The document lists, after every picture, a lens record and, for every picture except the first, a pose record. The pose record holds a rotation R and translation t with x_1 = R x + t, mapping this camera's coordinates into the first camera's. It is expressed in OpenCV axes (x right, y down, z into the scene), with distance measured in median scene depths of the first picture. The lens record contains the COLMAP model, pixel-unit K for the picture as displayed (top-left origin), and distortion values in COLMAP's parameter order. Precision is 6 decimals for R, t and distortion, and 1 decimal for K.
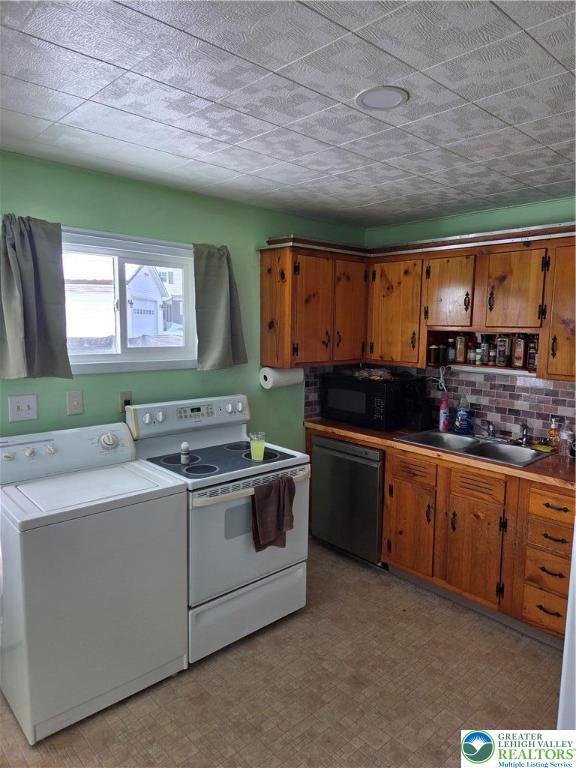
lens RADIAL K [[506.8, 0, 290.7], [0, 506.8, 390.5], [0, 0, 1]] dist [0.054138, -0.003074]
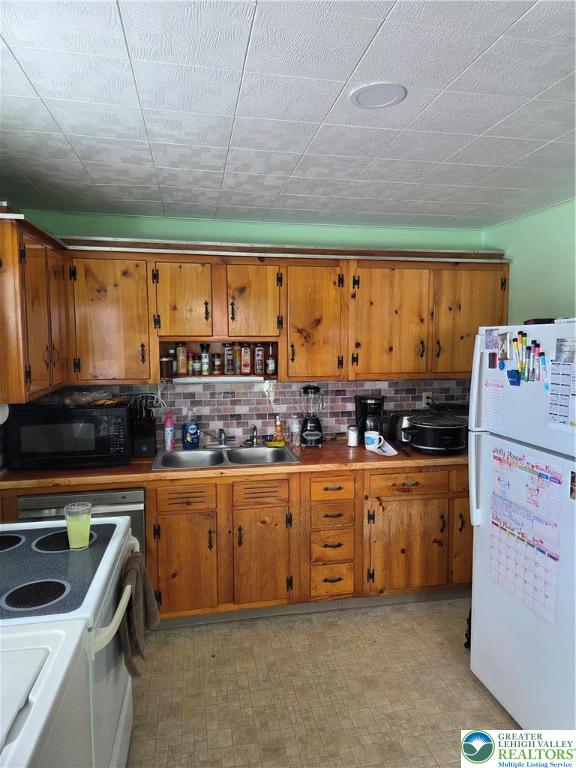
lens RADIAL K [[514.8, 0, 290.8], [0, 514.8, 386.2], [0, 0, 1]] dist [0.084588, -0.077873]
pose [[0.530065, -0.101171, 0.841900, -0.404485], [0.124764, 0.991356, 0.040579, -0.051288], [-0.838728, 0.083530, 0.538106, 0.347177]]
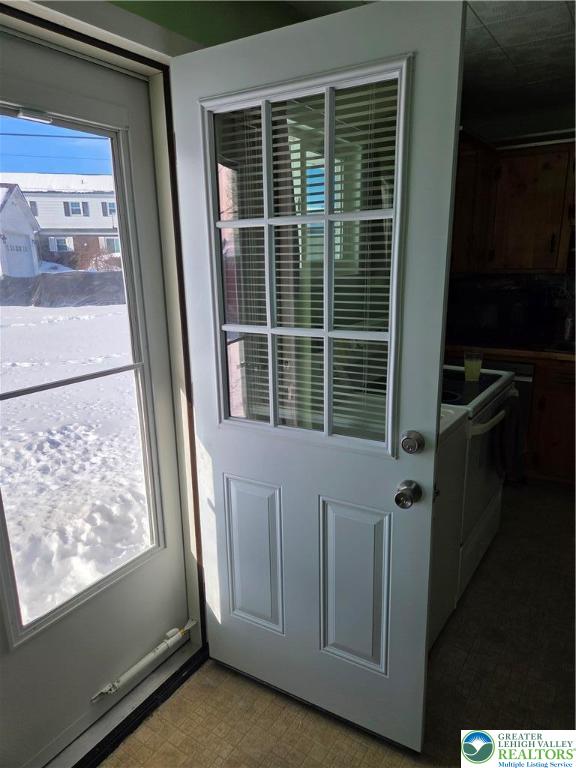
lens RADIAL K [[514.8, 0, 290.8], [0, 514.8, 386.2], [0, 0, 1]] dist [0.084588, -0.077873]
pose [[0.969216, -0.095672, 0.226865, -0.499118], [0.069955, 0.990448, 0.118822, 0.012722], [-0.236066, -0.099294, 0.966651, 0.180485]]
